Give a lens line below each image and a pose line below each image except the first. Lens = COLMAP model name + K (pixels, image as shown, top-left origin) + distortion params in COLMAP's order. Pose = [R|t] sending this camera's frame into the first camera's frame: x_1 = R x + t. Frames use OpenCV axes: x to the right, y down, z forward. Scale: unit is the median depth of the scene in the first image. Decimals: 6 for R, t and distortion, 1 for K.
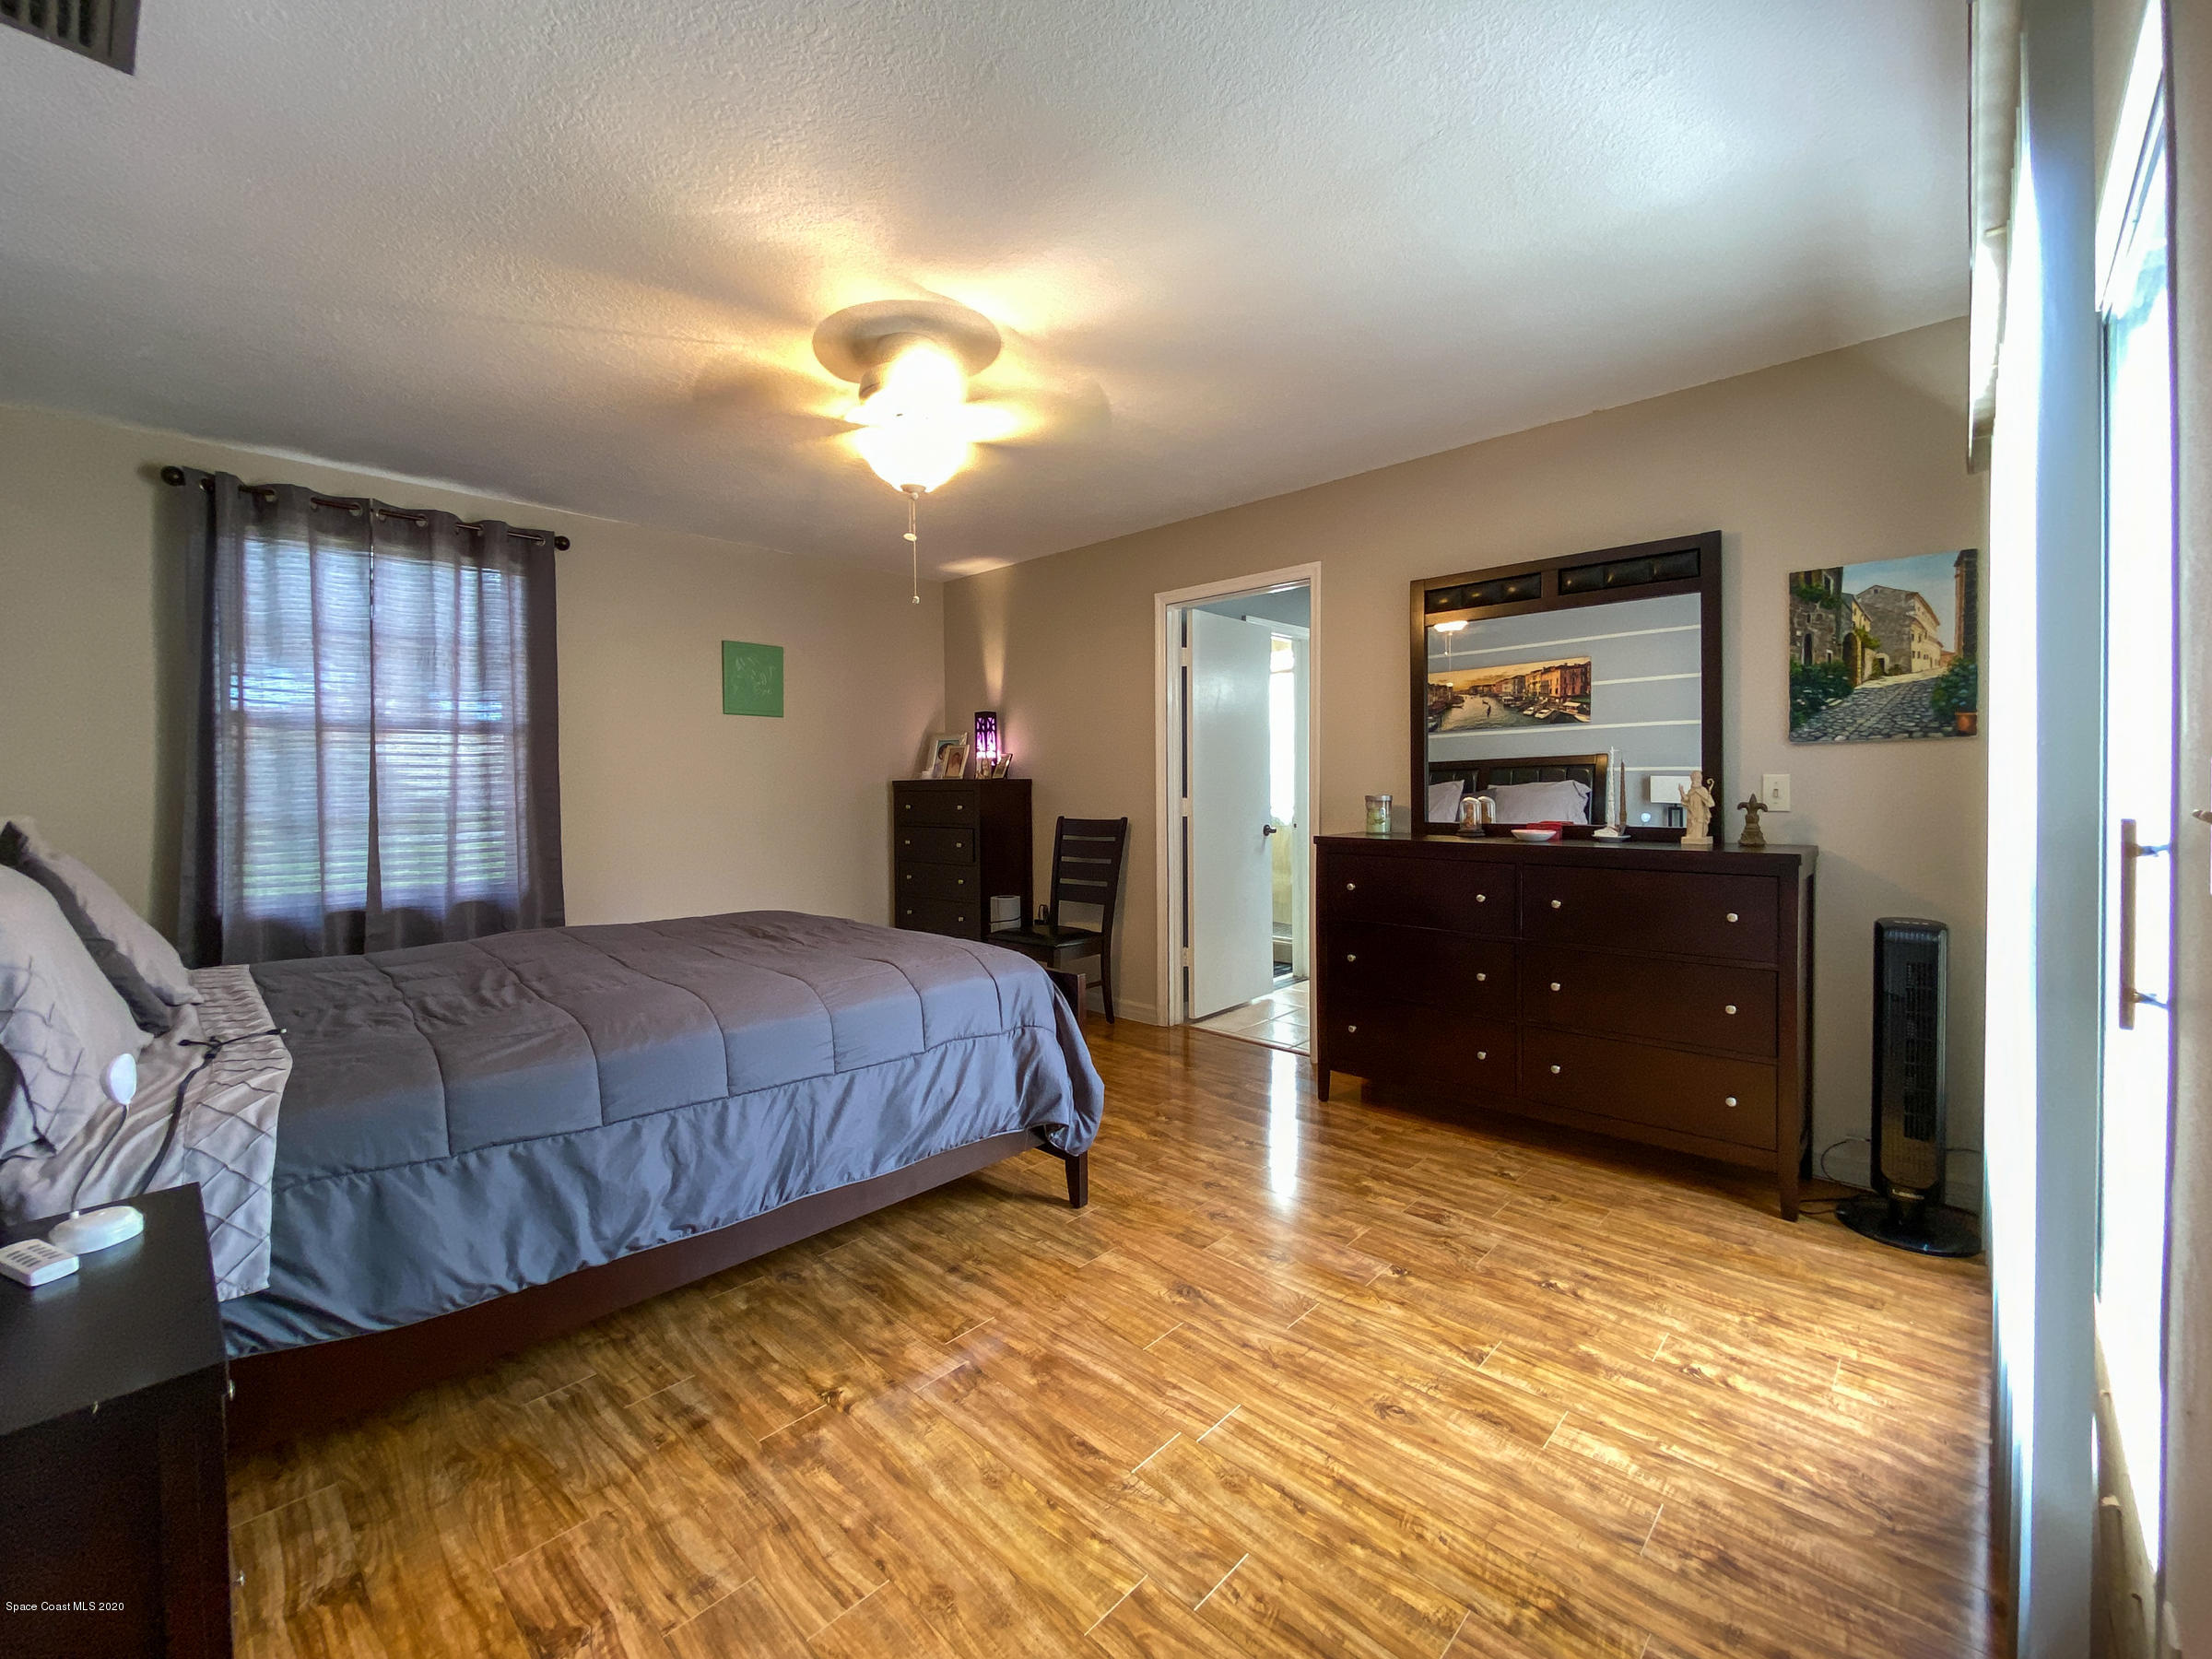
lens RADIAL K [[916.3, 0, 1108.6], [0, 916.3, 809.8], [0, 0, 1]] dist [-0.002996, -0.002865]
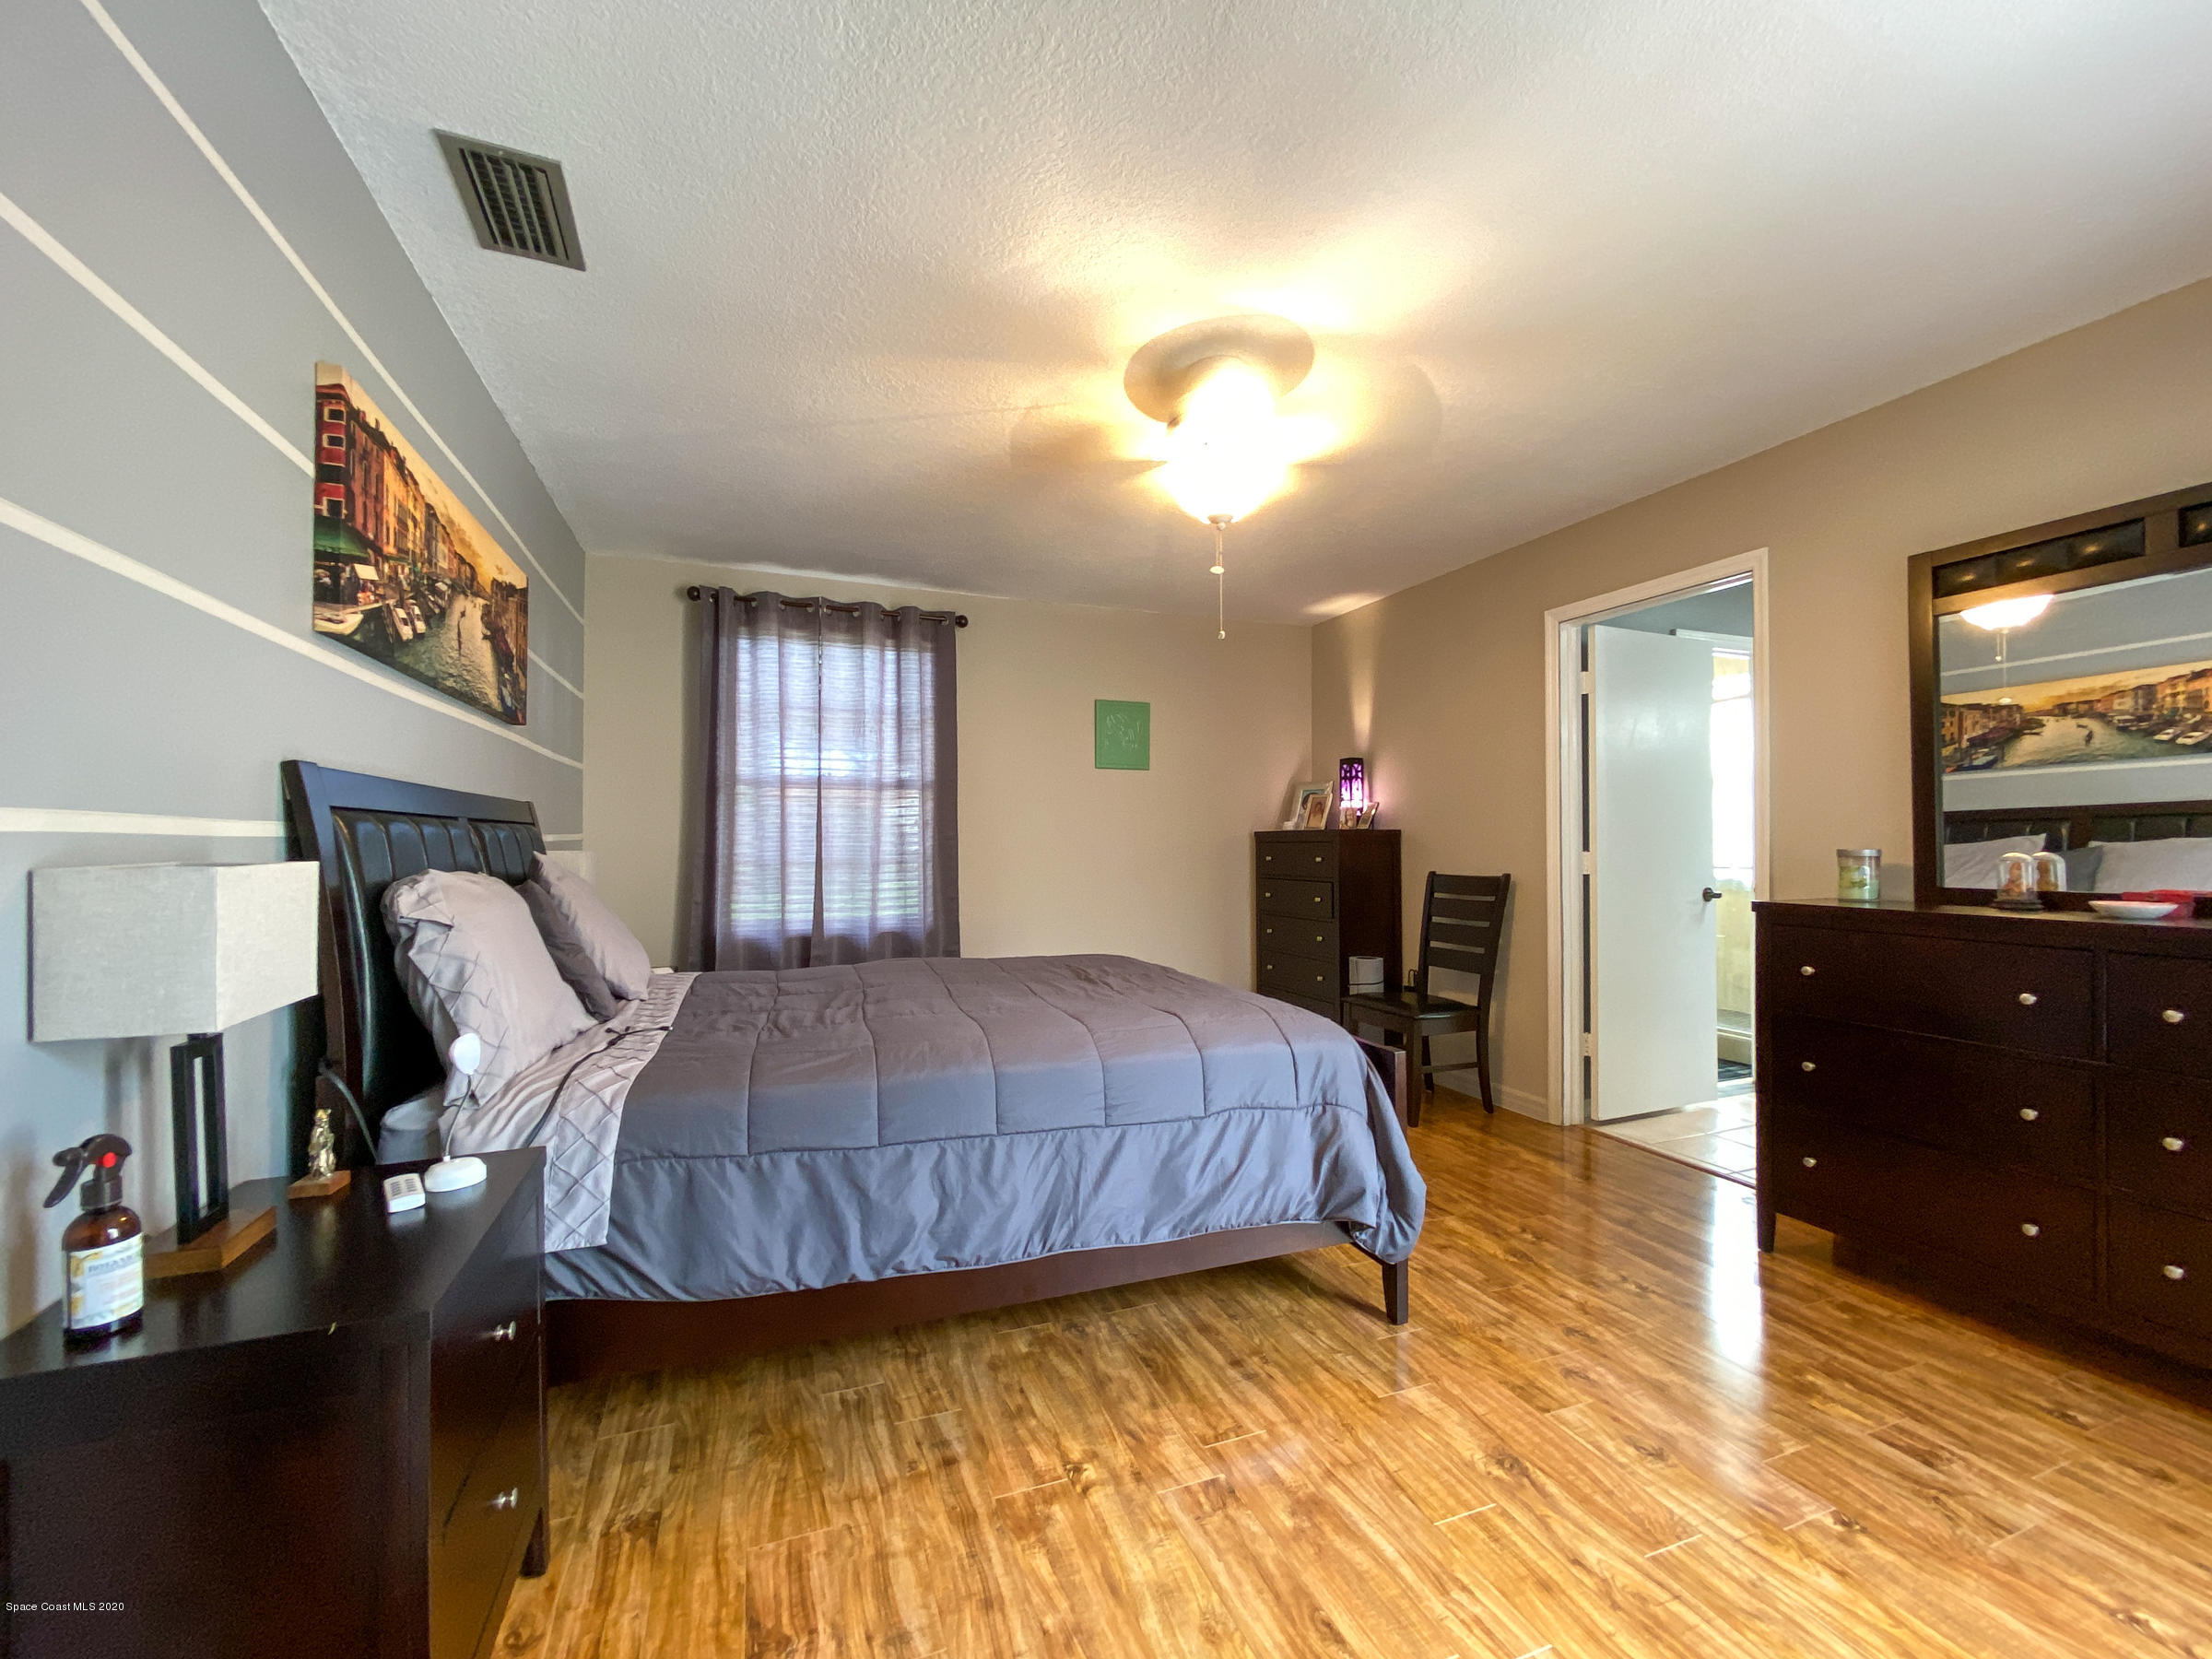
lens RADIAL K [[916.3, 0, 1112.0], [0, 916.3, 840.4], [0, 0, 1]] dist [-0.002996, -0.002865]
pose [[0.902571, 0.005728, -0.430502, 0.096430], [-0.018311, 0.999517, -0.025090, 0.009582], [0.430150, 0.030529, 0.902241, 0.103957]]
